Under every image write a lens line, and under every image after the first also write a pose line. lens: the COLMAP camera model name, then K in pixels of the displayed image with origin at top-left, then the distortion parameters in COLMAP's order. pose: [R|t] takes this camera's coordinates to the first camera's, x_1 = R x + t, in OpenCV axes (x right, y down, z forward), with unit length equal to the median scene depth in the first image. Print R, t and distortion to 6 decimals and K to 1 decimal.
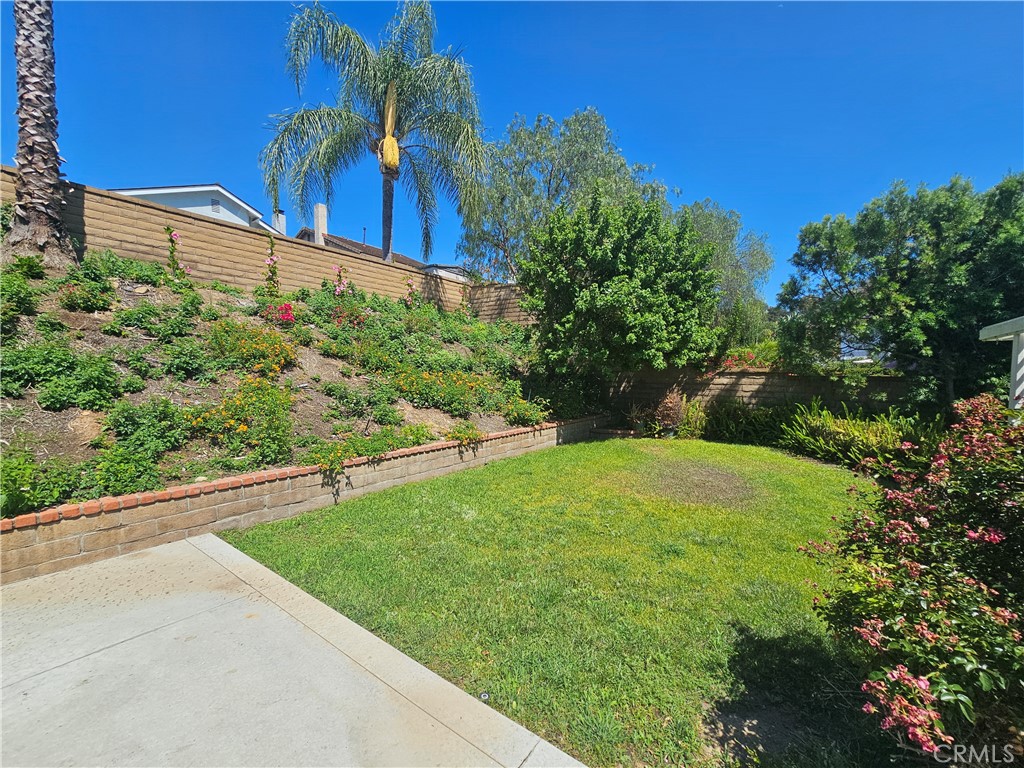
lens RADIAL K [[415.0, 0, 513.8], [0, 415.0, 387.5], [0, 0, 1]] dist [-0.003981, -0.000191]
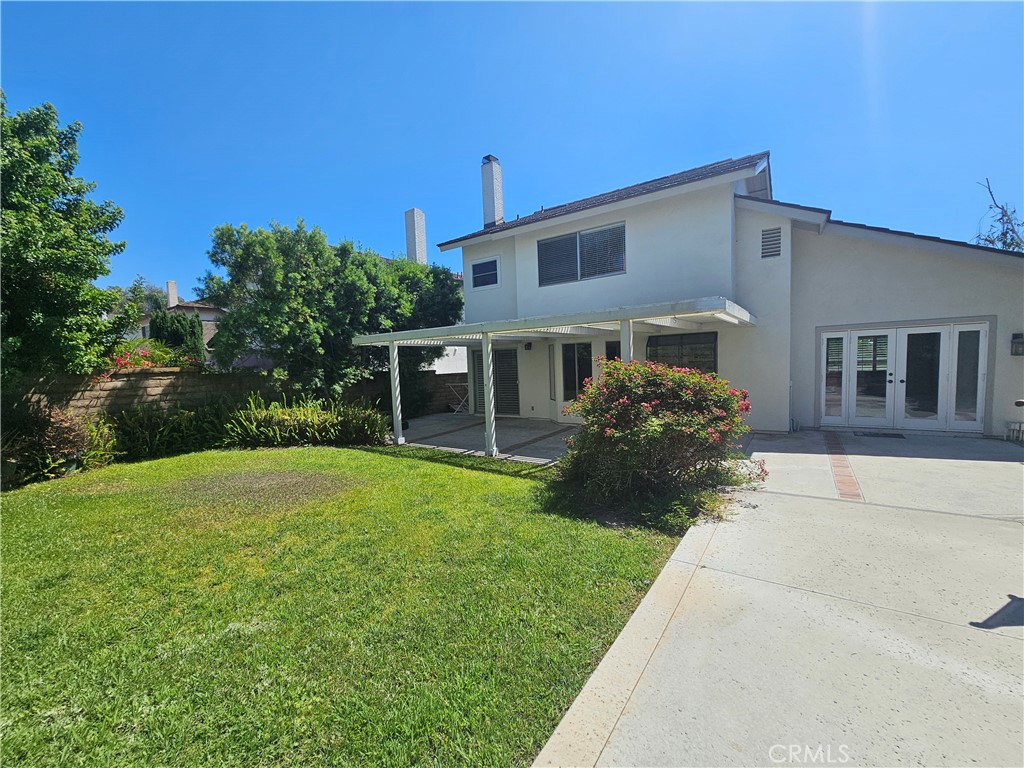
lens RADIAL K [[415.0, 0, 511.5], [0, 415.0, 384.9], [0, 0, 1]] dist [-0.003981, -0.000191]
pose [[-0.005356, -0.063937, 0.997940, -0.387508], [0.073889, 0.995201, 0.064158, -0.016057], [-0.997252, 0.074081, -0.000606, 0.372568]]
